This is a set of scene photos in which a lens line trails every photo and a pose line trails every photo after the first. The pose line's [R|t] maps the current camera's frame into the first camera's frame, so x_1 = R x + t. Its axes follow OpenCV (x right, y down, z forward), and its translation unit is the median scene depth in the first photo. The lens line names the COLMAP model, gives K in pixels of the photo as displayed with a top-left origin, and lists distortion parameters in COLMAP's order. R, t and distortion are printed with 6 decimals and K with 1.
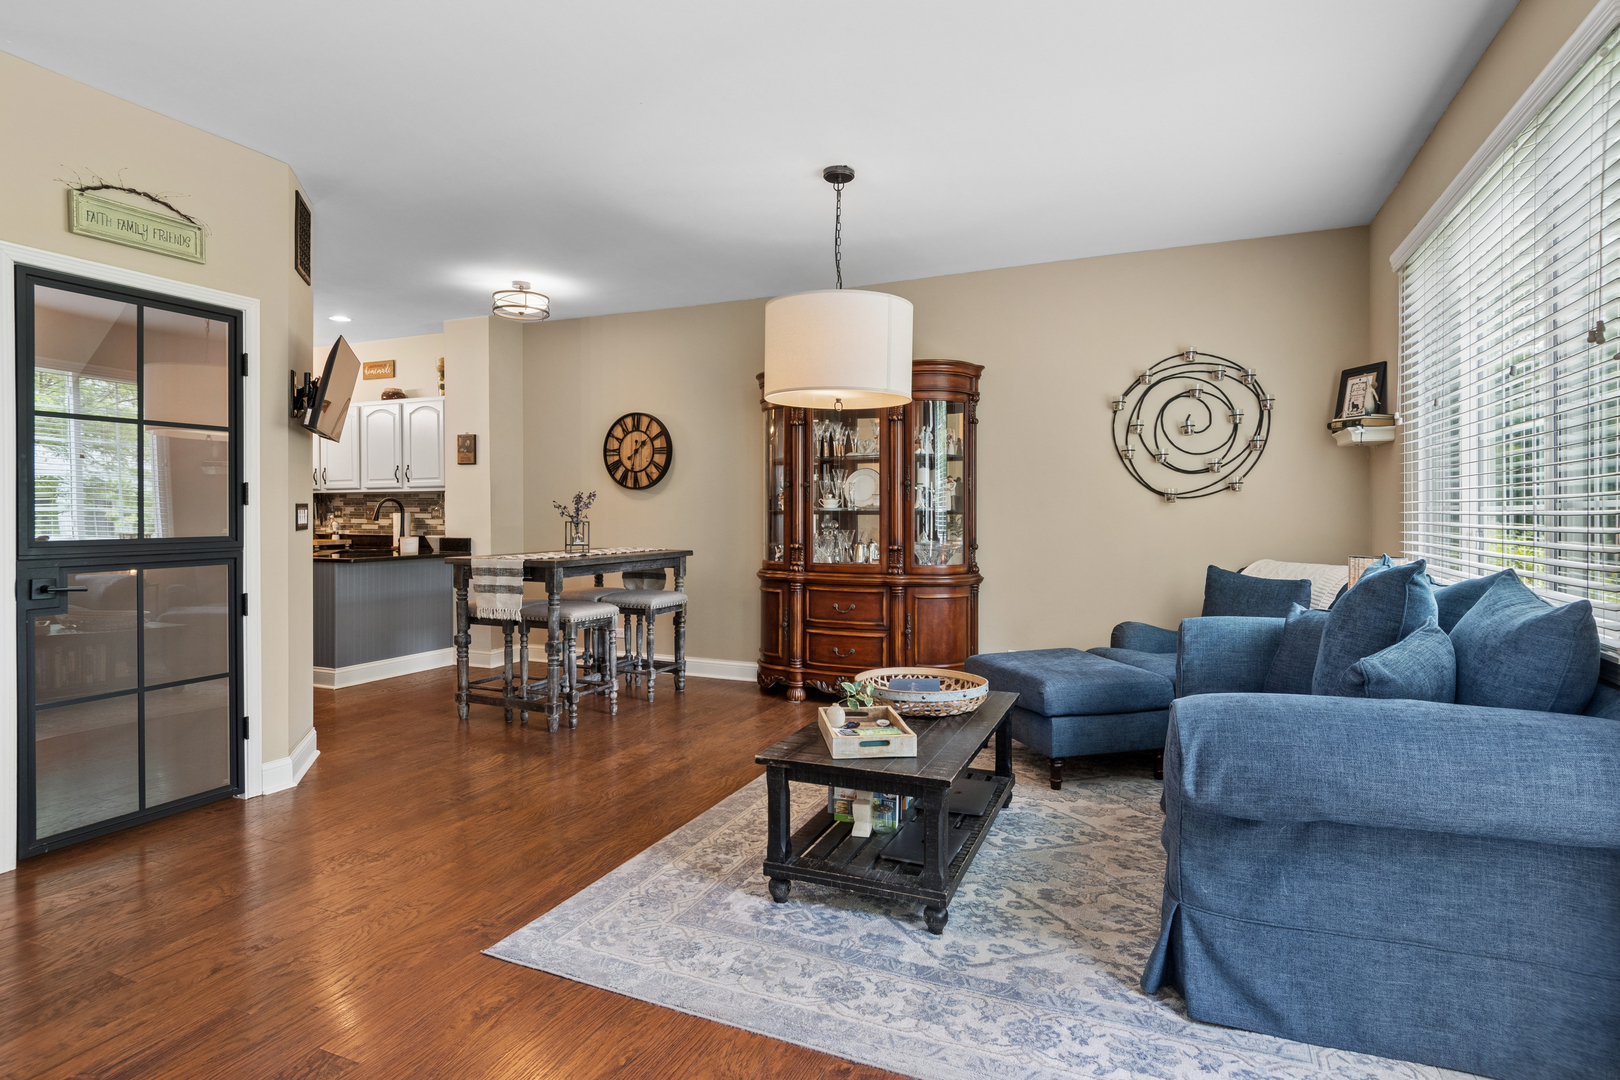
lens RADIAL K [[860.1, 0, 803.1], [0, 860.1, 525.7], [0, 0, 1]] dist [0.003537, -0.001793]
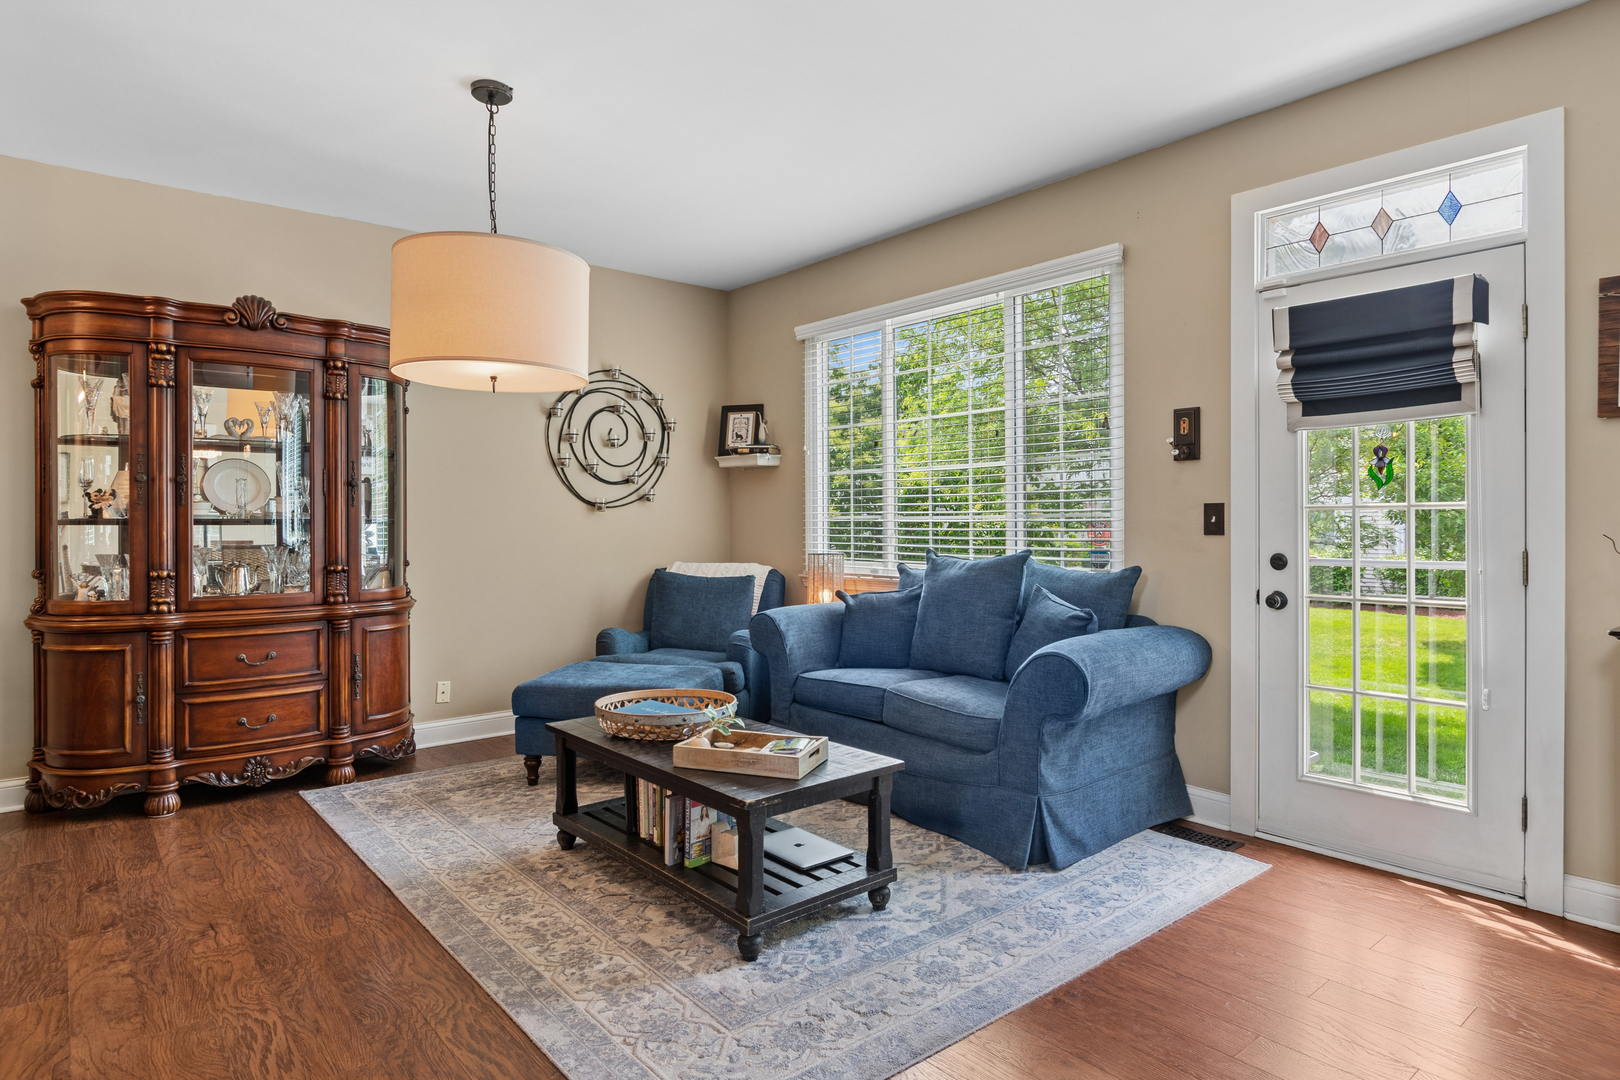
lens RADIAL K [[912.7, 0, 822.1], [0, 912.7, 531.4], [0, 0, 1]] dist [0.007377, -0.000832]
pose [[0.434272, -0.010213, 0.900724, -0.500564], [0.015827, 0.999868, 0.003707, -0.003423], [-0.900643, 0.012647, 0.434377, 0.311560]]
